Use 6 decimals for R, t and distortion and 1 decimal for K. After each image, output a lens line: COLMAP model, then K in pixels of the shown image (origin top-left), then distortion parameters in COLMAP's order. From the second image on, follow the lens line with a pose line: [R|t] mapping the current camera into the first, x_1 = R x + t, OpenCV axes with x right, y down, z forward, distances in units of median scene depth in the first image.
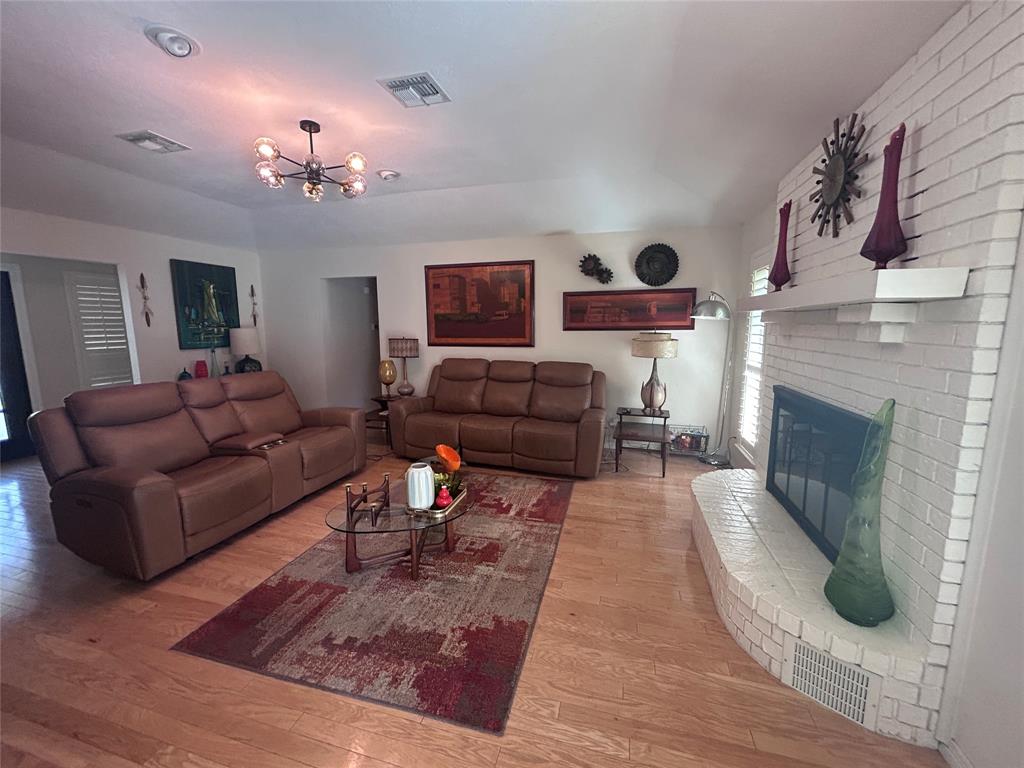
lens RADIAL K [[415.1, 0, 511.2], [0, 415.1, 380.6], [0, 0, 1]] dist [0.001243, 0.002184]
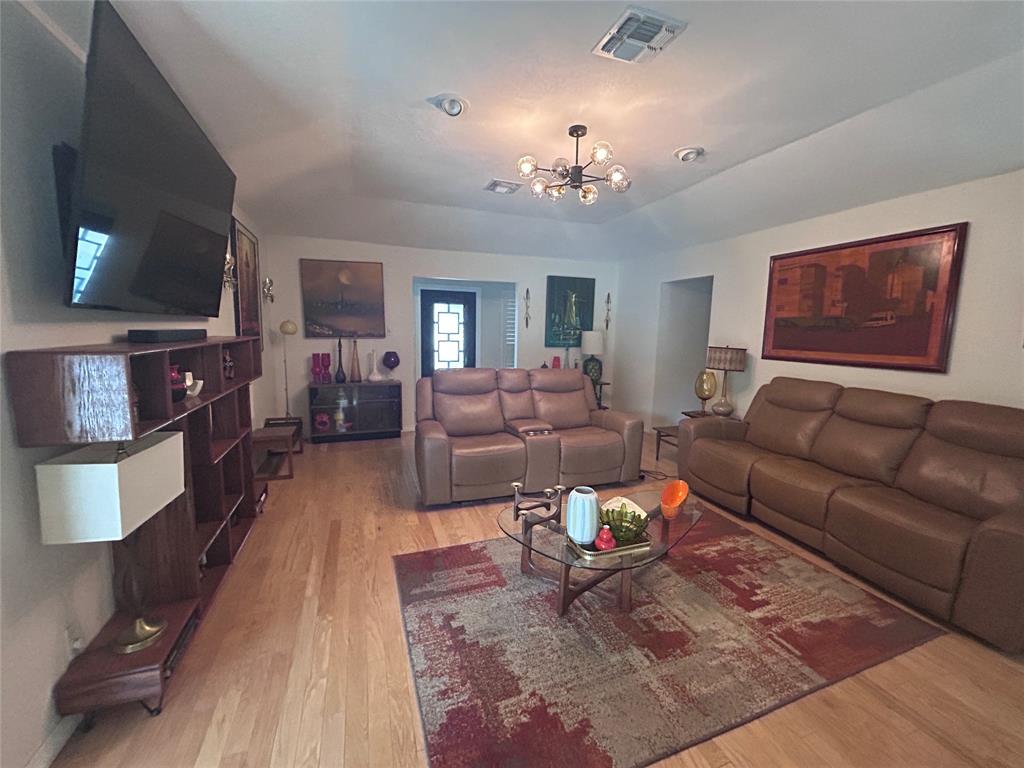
lens RADIAL K [[415.1, 0, 511.7], [0, 415.1, 381.6], [0, 0, 1]] dist [0.001243, 0.002184]
pose [[0.585909, 0.119748, -0.801480, 0.218104], [-0.133327, 0.989789, 0.050417, -0.024505], [0.799334, 0.077319, 0.595892, 0.222138]]
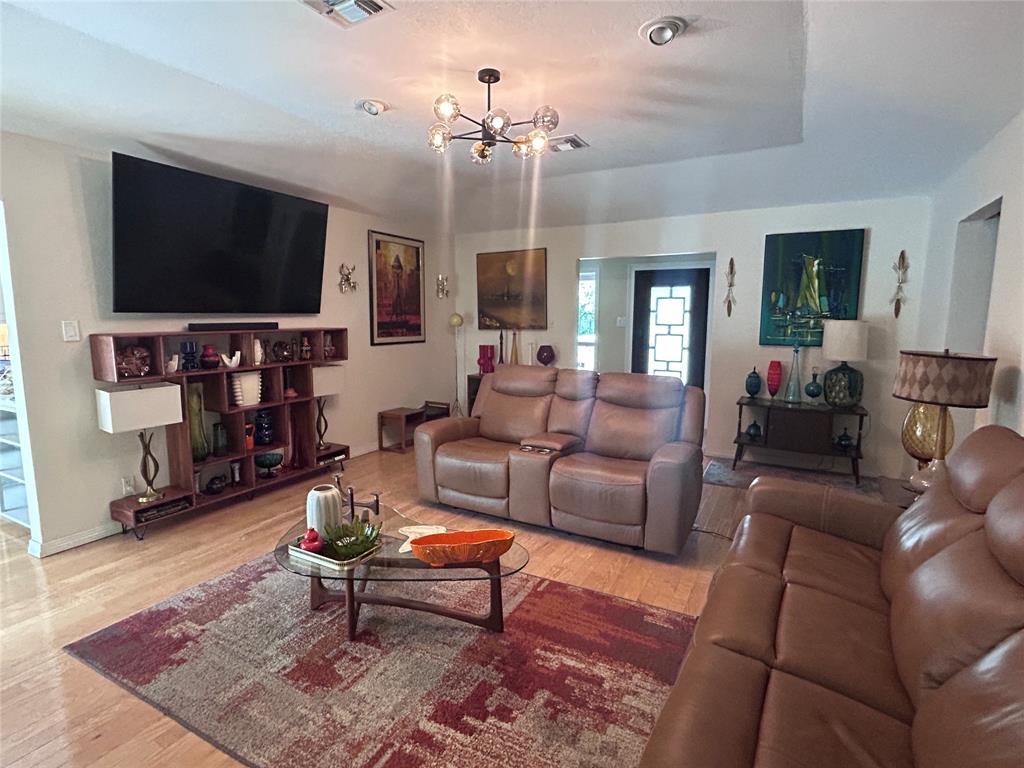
lens RADIAL K [[522.0, 0, 507.5], [0, 522.0, 378.8], [0, 0, 1]] dist [-0.000593, 0.000303]
pose [[-0.232623, 0.125694, -0.964411, 0.413630], [-0.133483, 0.978103, 0.159676, -0.137085], [0.963363, 0.165877, -0.210751, 0.956478]]
